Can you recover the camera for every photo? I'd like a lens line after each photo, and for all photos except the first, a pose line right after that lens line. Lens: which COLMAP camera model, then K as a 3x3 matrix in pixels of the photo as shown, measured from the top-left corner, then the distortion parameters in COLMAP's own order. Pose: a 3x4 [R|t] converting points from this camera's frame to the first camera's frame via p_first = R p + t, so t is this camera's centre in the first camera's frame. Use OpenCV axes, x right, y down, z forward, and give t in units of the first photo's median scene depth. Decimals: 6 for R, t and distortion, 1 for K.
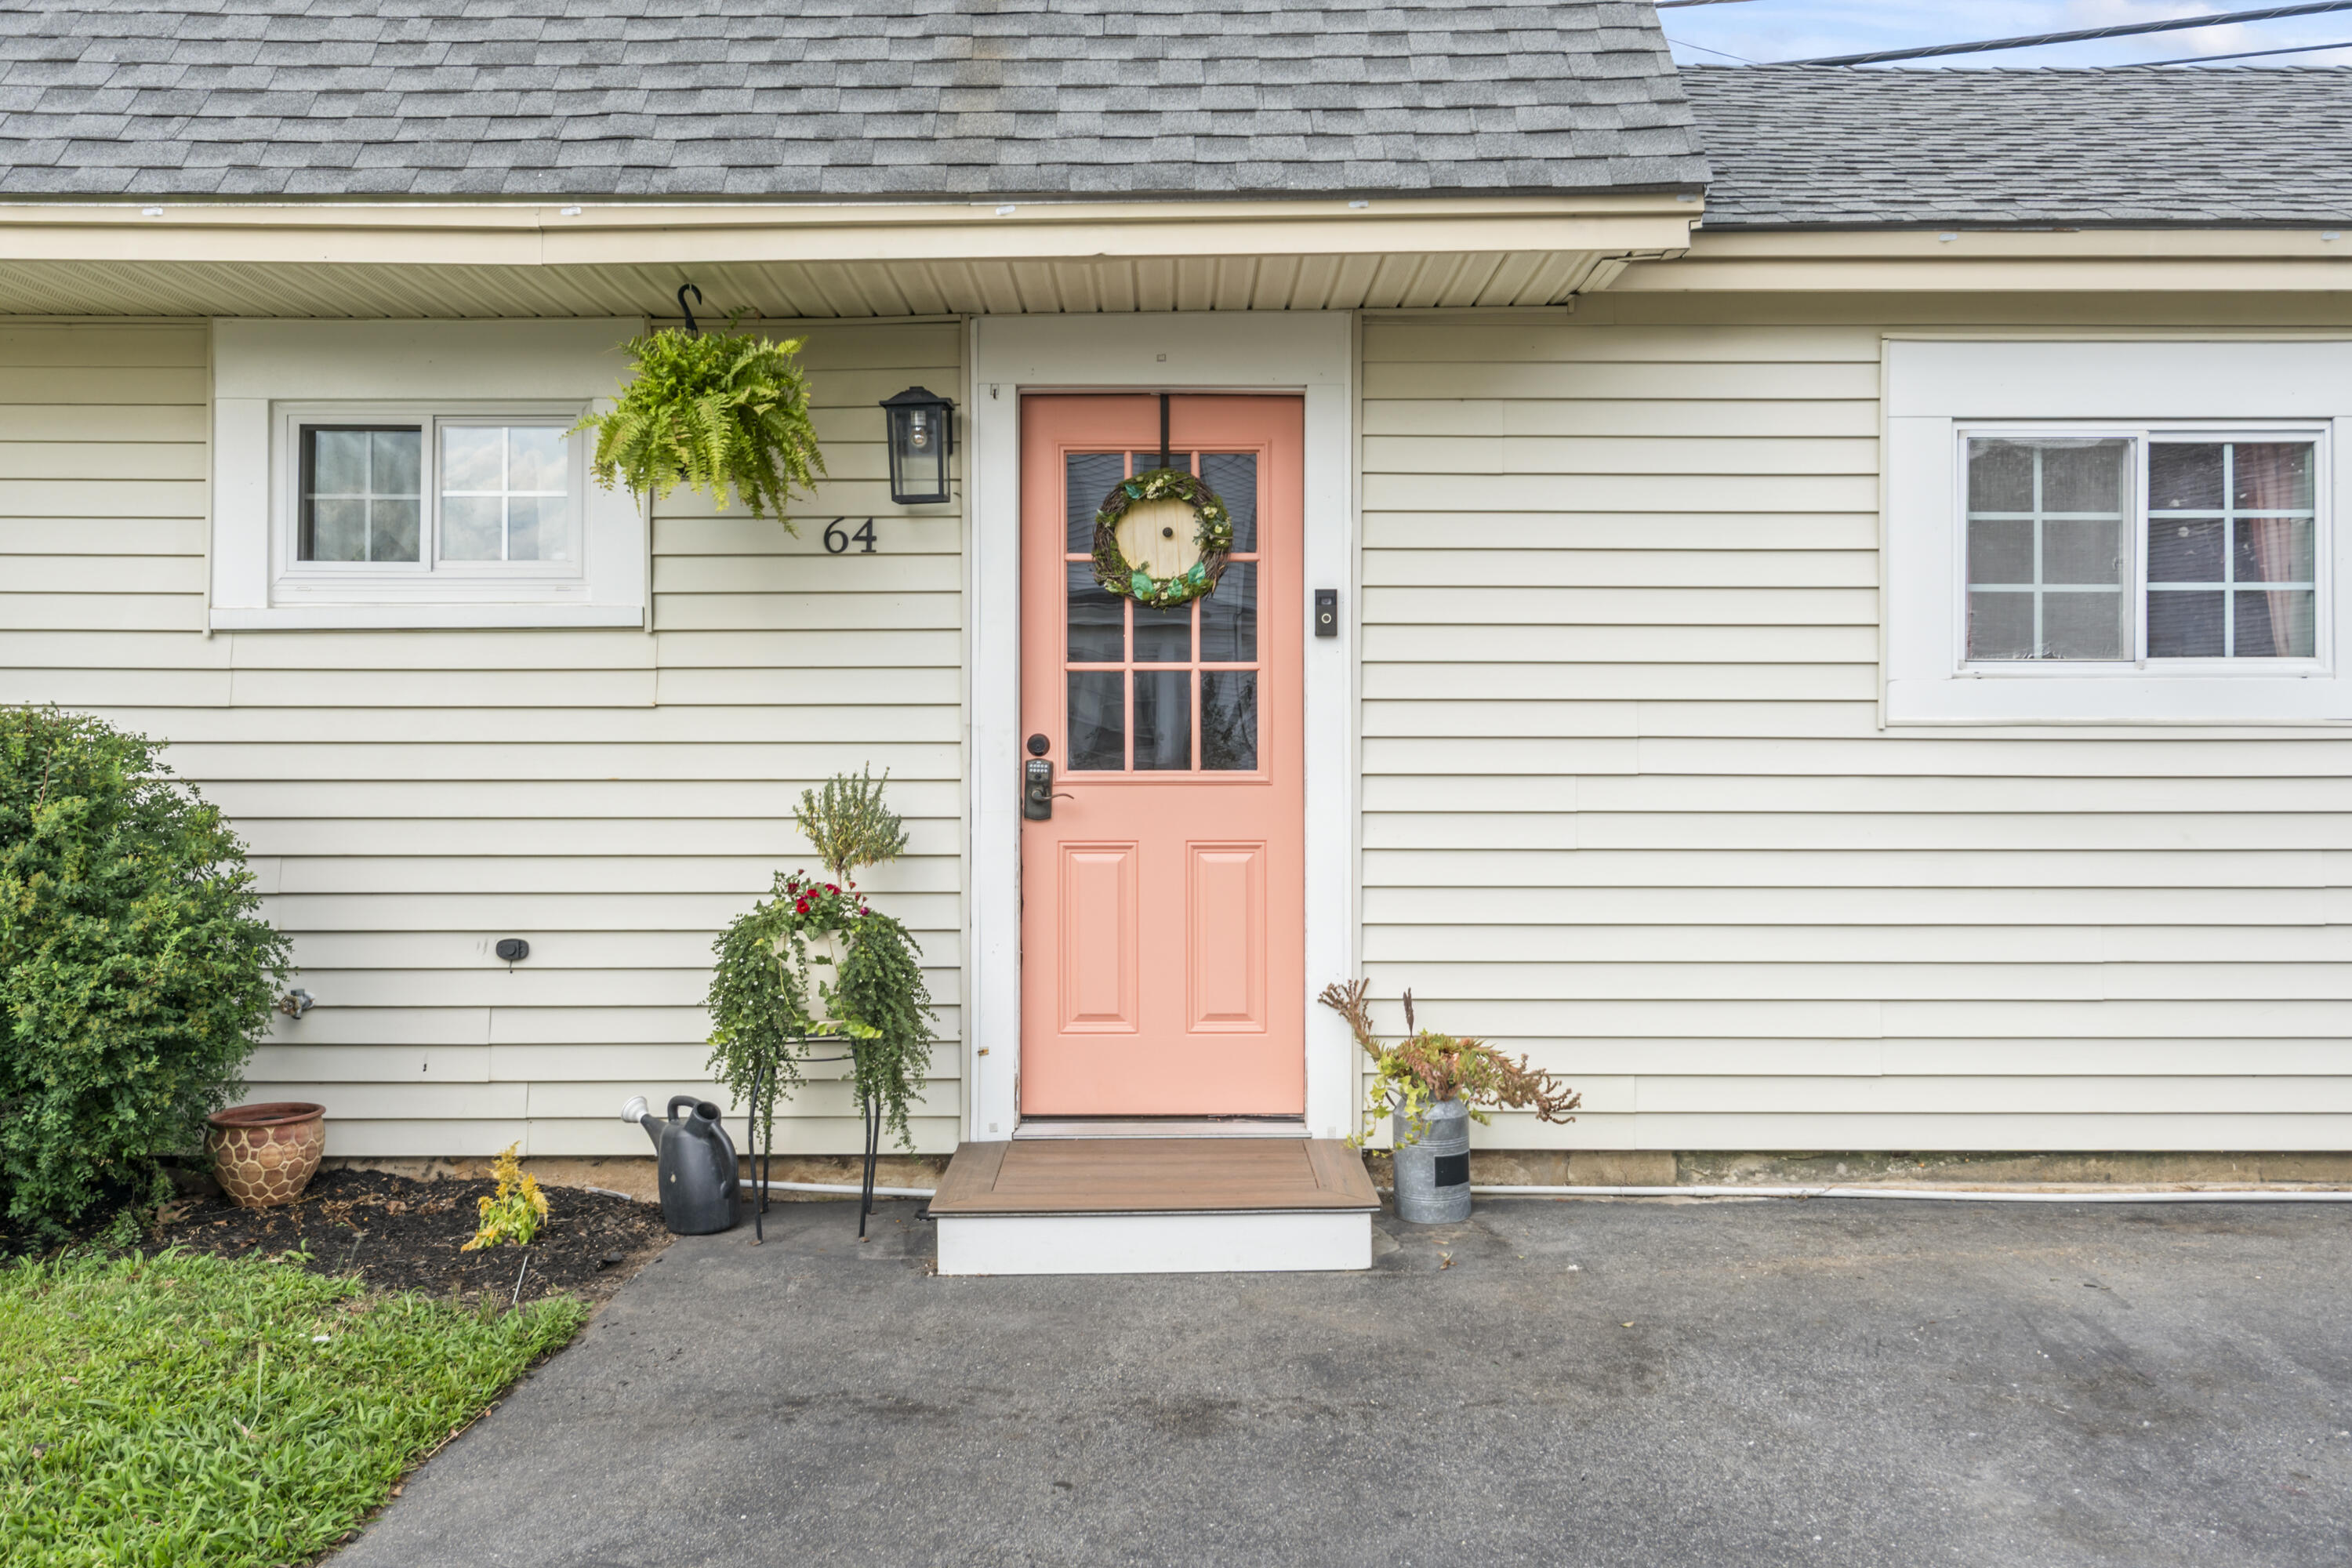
lens RADIAL K [[2036.5, 0, 1172.1], [0, 2036.5, 778.2], [0, 0, 1]] dist [-0.001962, -0.002871]
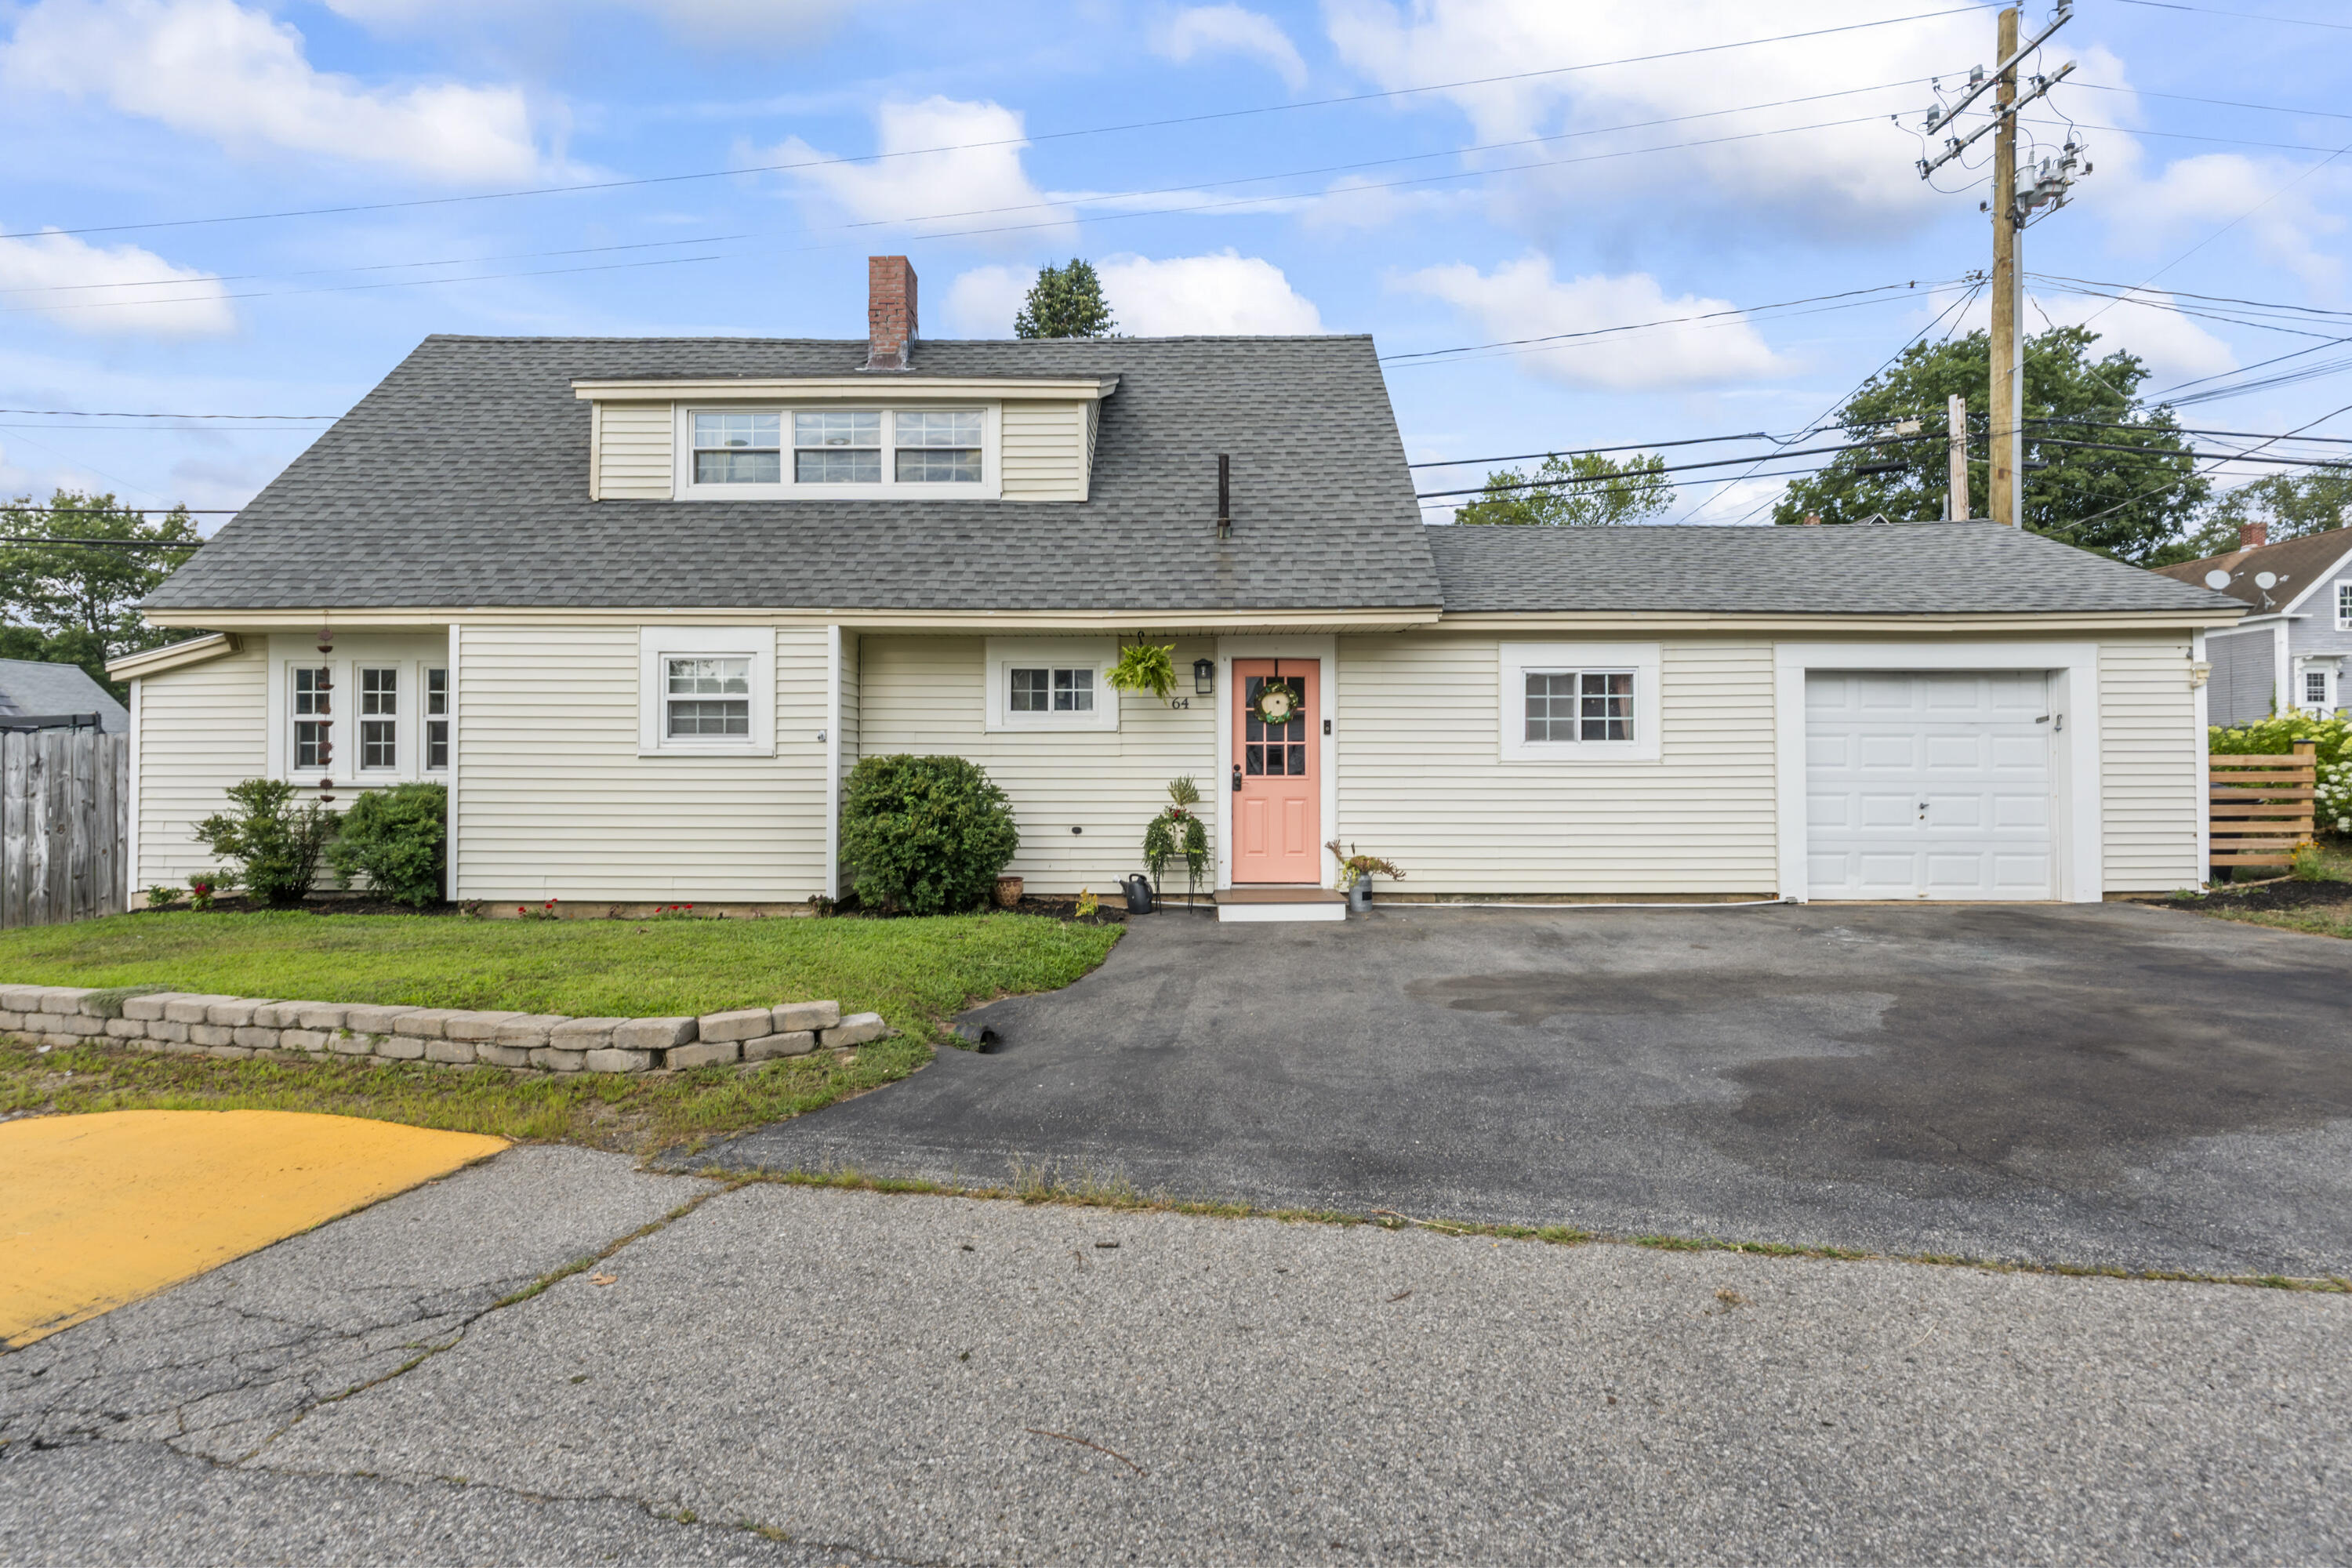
lens RADIAL K [[1023.6, 0, 1184.2], [0, 1023.6, 776.3], [0, 0, 1]] dist [0.000302, 0.000038]
pose [[0.999920, 0.000216, -0.012680, -0.135905], [-0.000293, 0.999982, -0.006022, 0.007515], [0.012679, 0.006025, 0.999901, -0.653866]]
